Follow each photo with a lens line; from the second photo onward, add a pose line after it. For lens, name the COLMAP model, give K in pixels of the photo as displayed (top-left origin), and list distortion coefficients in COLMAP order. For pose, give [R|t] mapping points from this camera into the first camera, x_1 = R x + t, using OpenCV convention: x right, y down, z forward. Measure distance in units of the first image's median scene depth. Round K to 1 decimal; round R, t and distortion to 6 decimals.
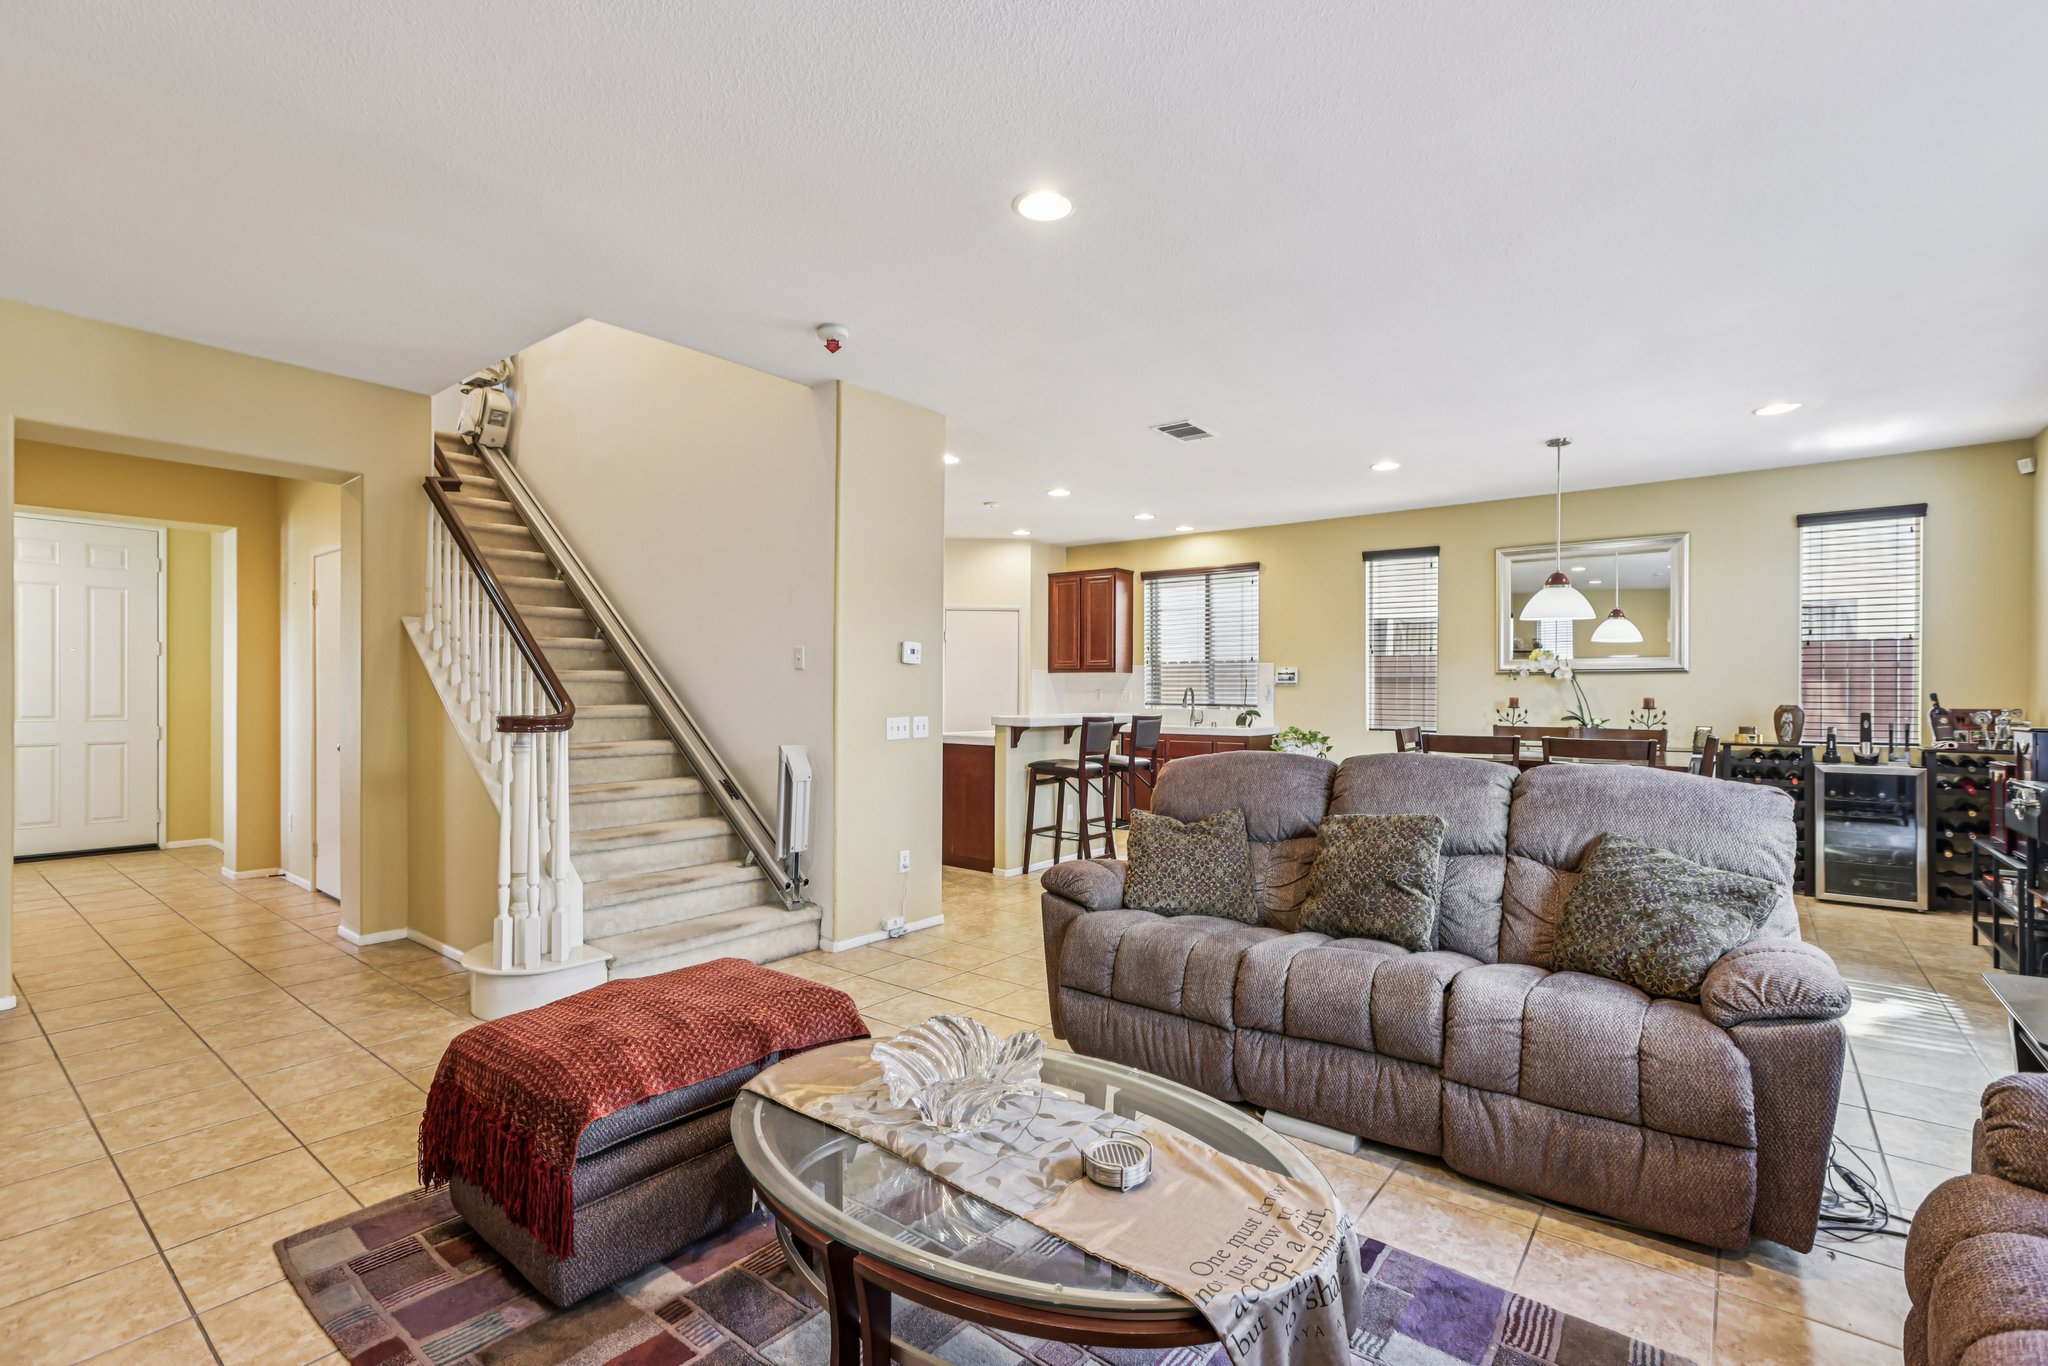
lens RADIAL K [[911.9, 0, 987.6], [0, 911.9, 700.6], [0, 0, 1]] dist [-0.058850, 0.020514]
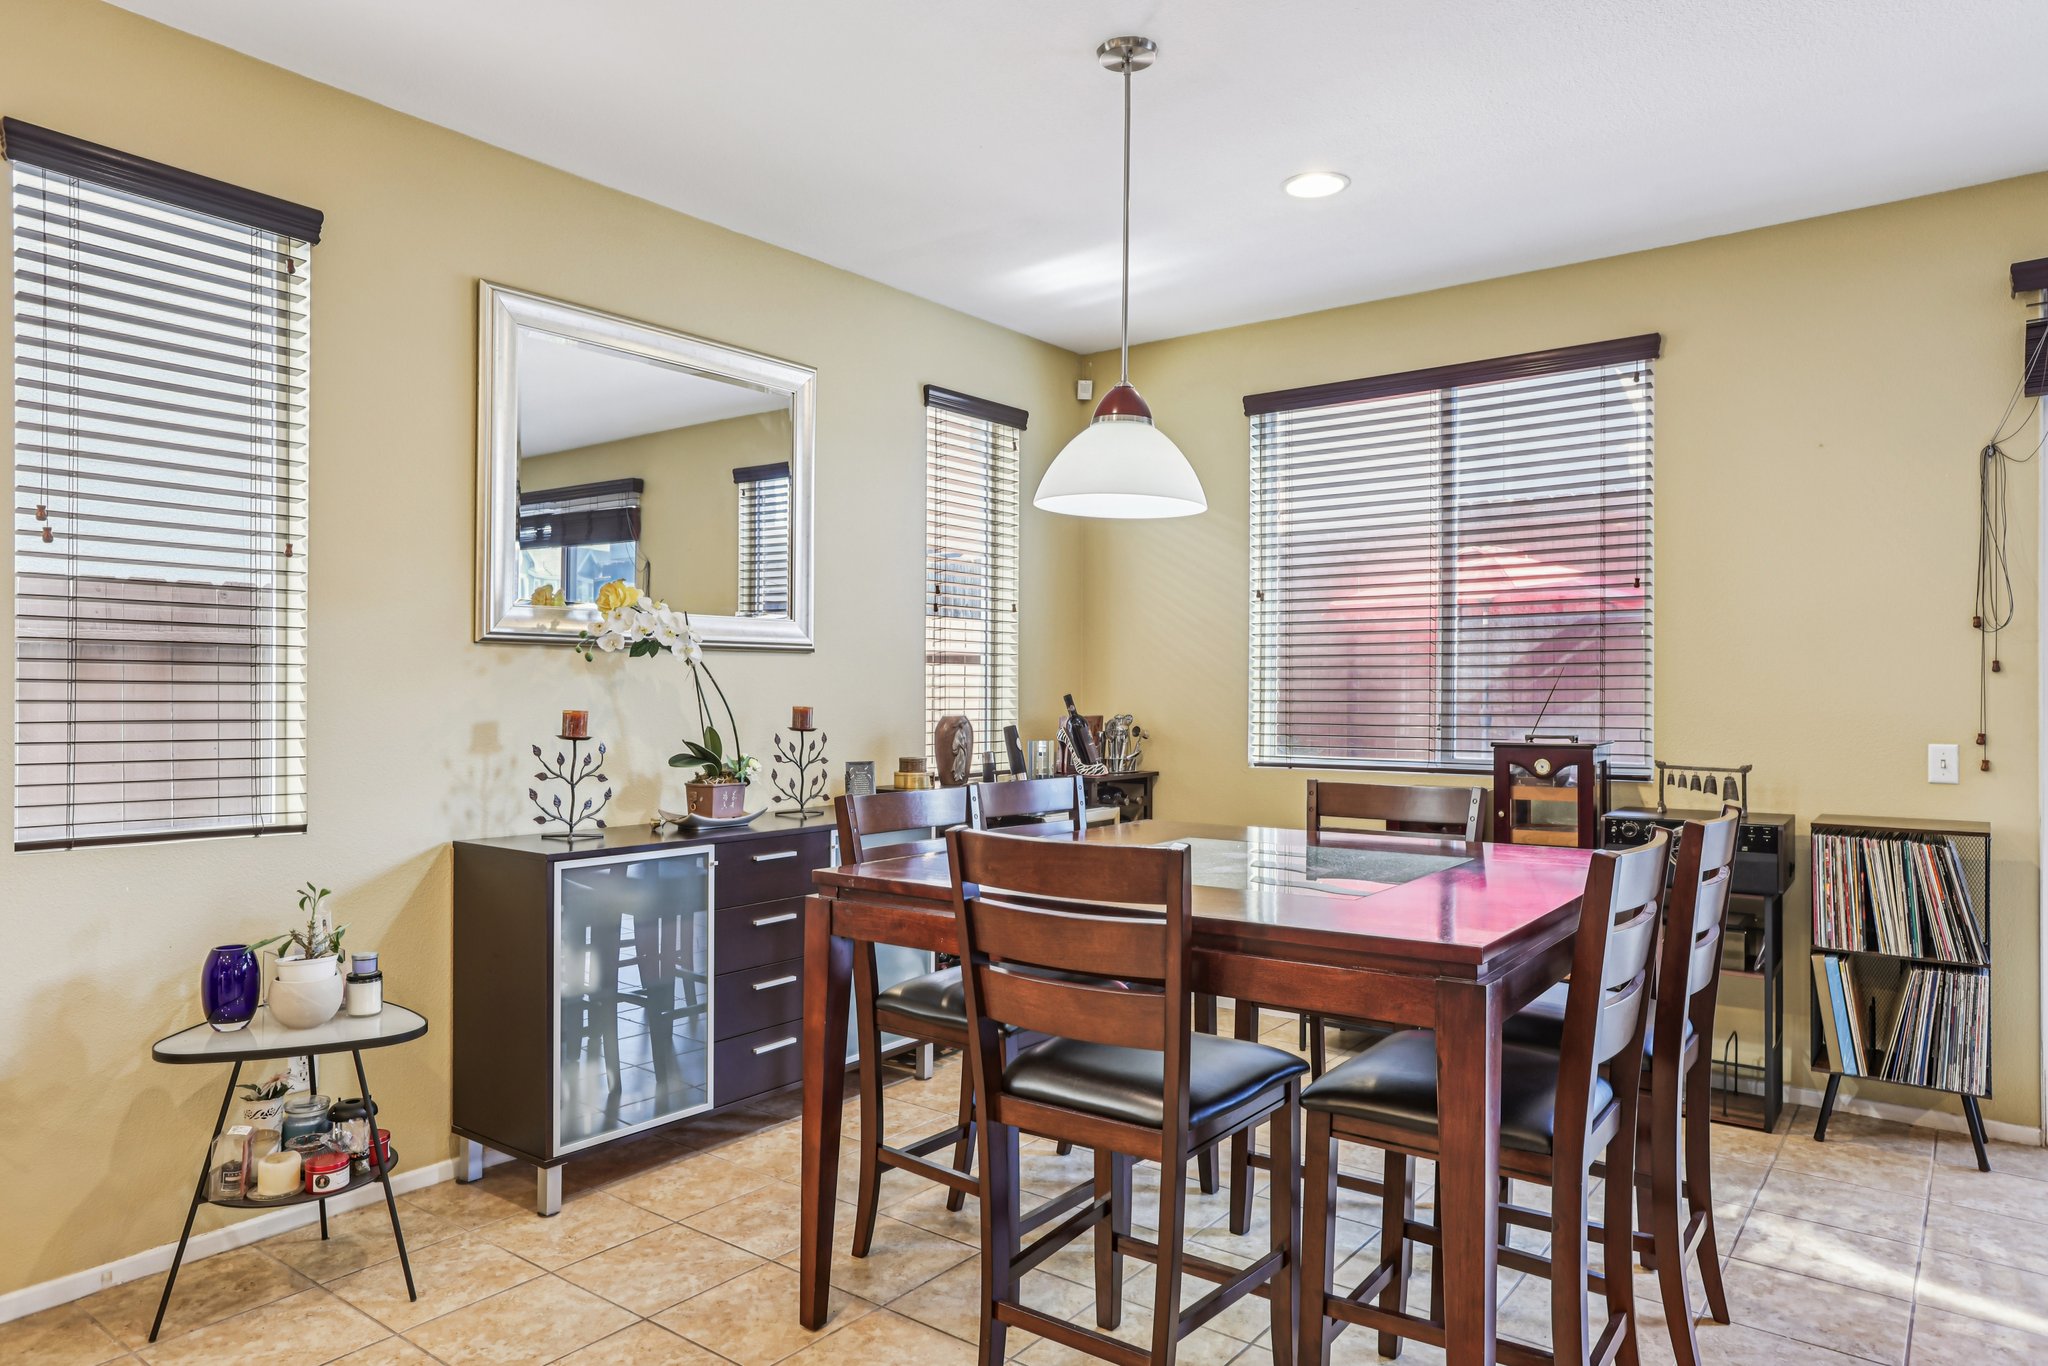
lens RADIAL K [[1280.6, 0, 1024.0], [0, 1280.6, 683.0], [0, 0, 1]] dist [-0.047072, 0.065549]
pose [[-0.029819, 0.002914, 0.999551, 0.064213], [0.008076, 0.999964, -0.002674, -0.010378], [-0.999523, 0.007993, -0.029842, 0.746230]]
